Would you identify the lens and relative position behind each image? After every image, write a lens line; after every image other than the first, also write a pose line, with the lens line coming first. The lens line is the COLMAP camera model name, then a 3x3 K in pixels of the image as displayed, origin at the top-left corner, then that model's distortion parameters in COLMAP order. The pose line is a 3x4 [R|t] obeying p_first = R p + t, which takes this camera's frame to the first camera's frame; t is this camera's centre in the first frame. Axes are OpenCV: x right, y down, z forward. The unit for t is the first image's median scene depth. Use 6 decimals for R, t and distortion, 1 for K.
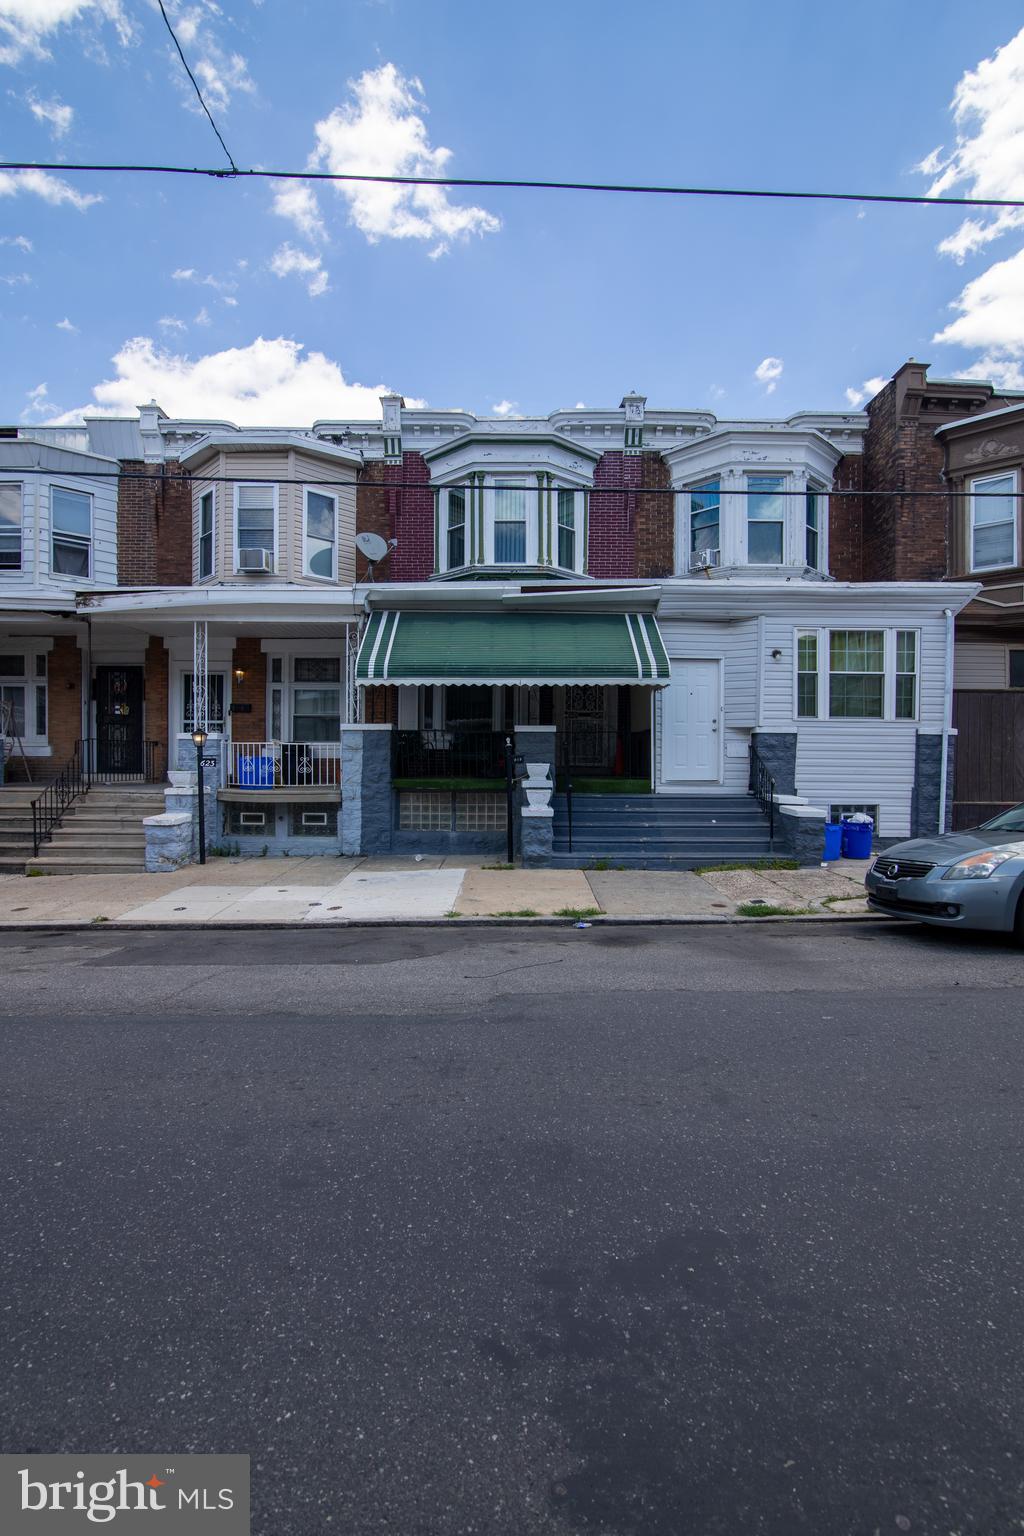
lens RADIAL K [[704.6, 0, 501.1], [0, 704.6, 768.8], [0, 0, 1]] dist [-0.017802, -0.000034]
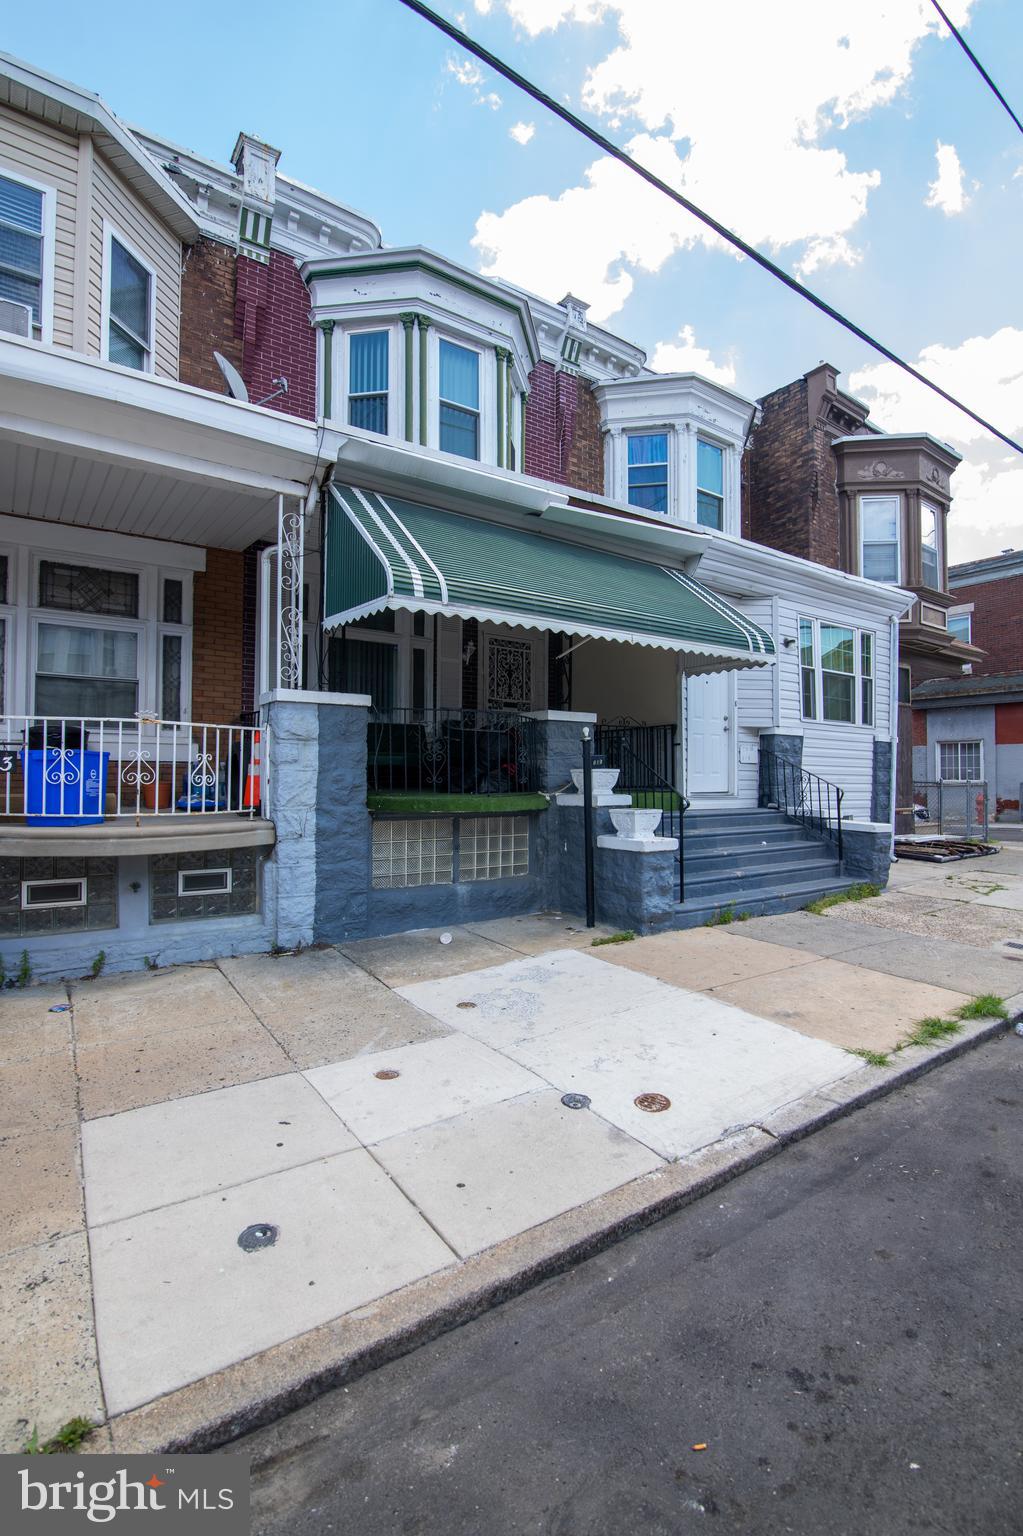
lens RADIAL K [[721.6, 0, 502.4], [0, 721.6, 768.3], [0, 0, 1]] dist [-0.017302, 0.000055]
pose [[0.815426, 0.006495, 0.578824, -0.386609], [0.006784, 0.999761, -0.020774, 0.004812], [-0.578821, 0.020867, 0.815188, 0.479451]]
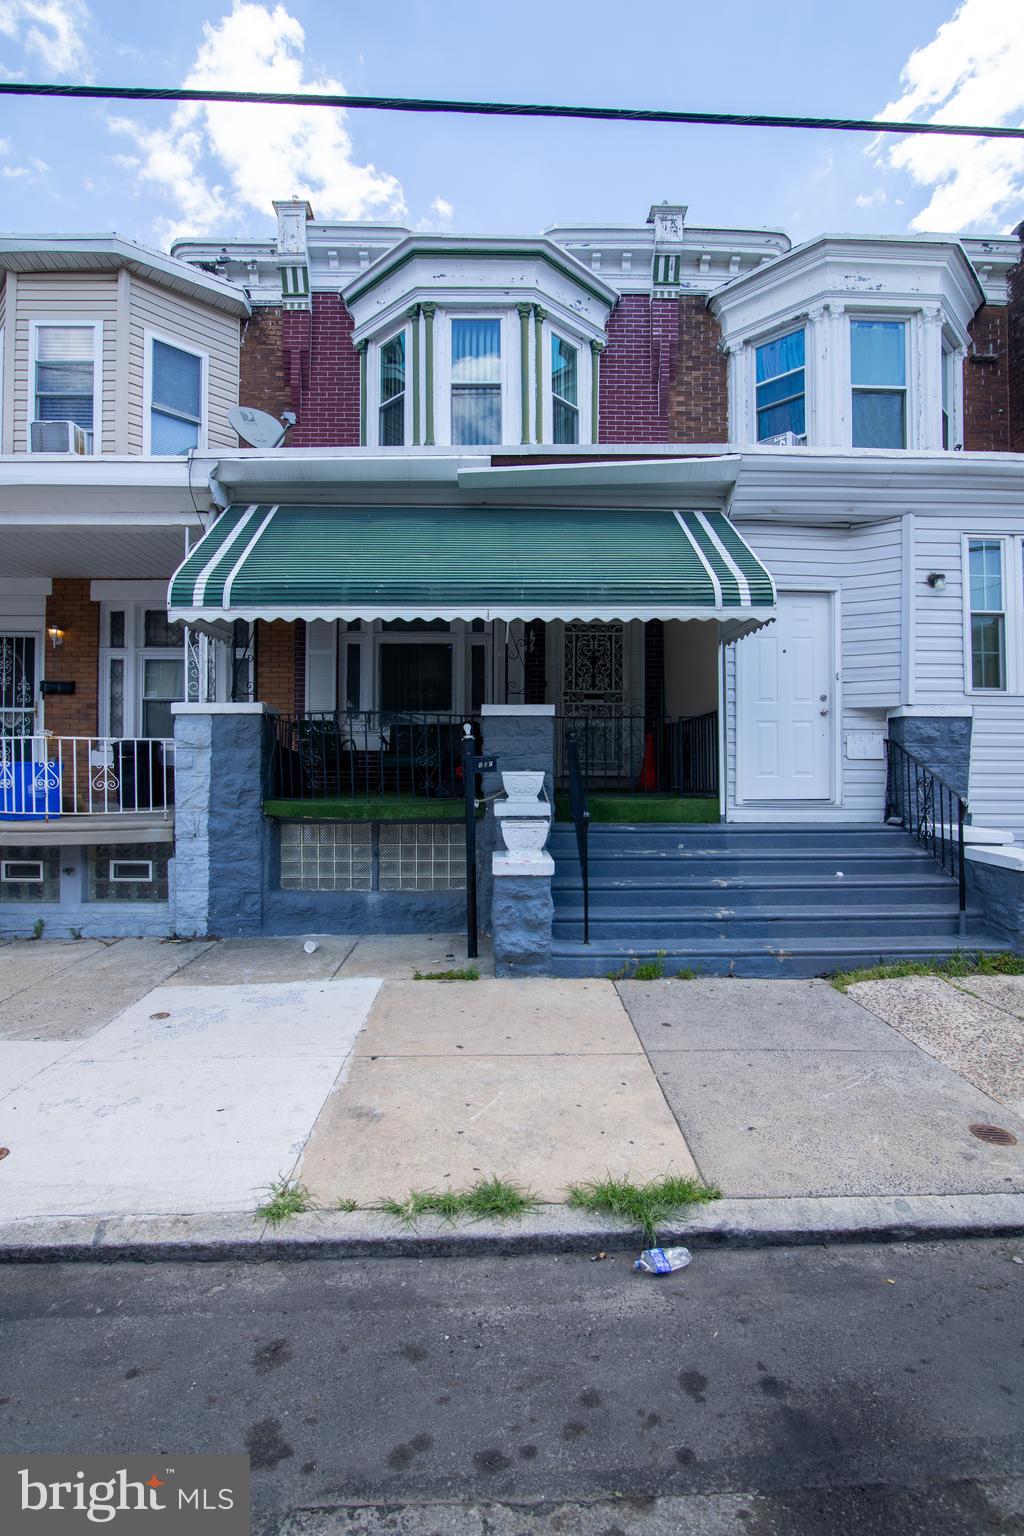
lens RADIAL K [[704.6, 0, 501.1], [0, 704.6, 768.8], [0, 0, 1]] dist [-0.017802, -0.000034]
pose [[0.999703, -0.004431, 0.023950, 0.020768], [0.004758, 0.999896, -0.013627, -0.002245], [-0.023887, 0.013737, 0.999620, 0.426677]]
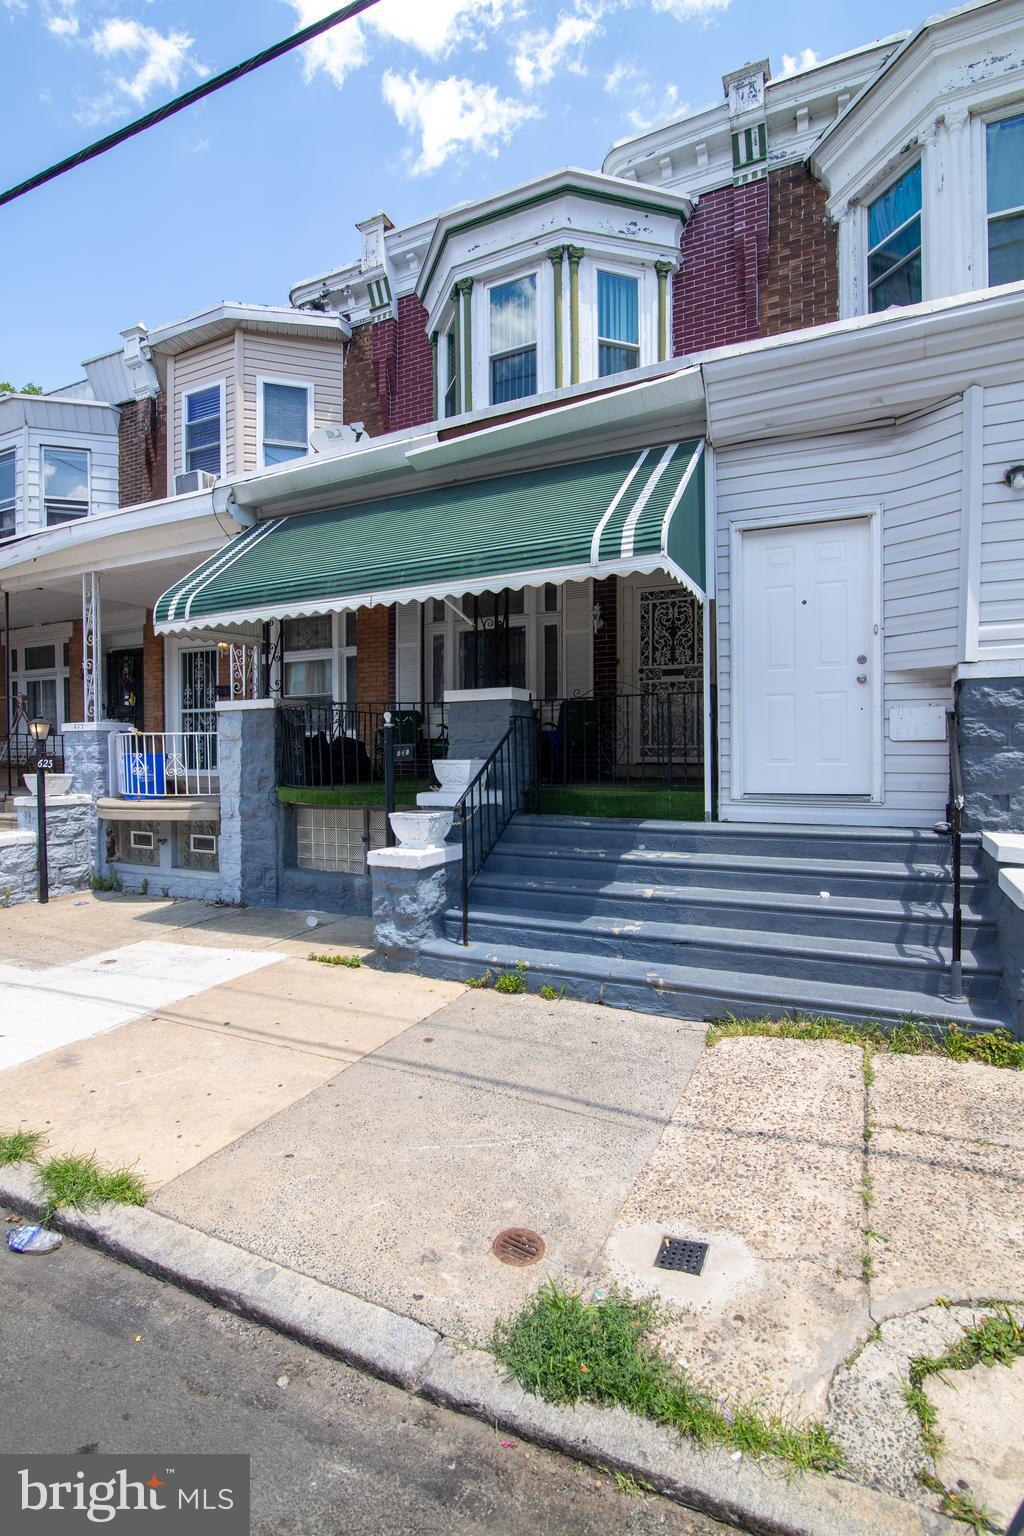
lens RADIAL K [[721.6, 0, 502.9], [0, 721.6, 768.3], [0, 0, 1]] dist [-0.017302, 0.000055]
pose [[0.900285, -0.002834, -0.435292, 0.298942], [0.005156, 0.999978, 0.004153, -0.003196], [0.435271, -0.005983, 0.900280, 0.503013]]
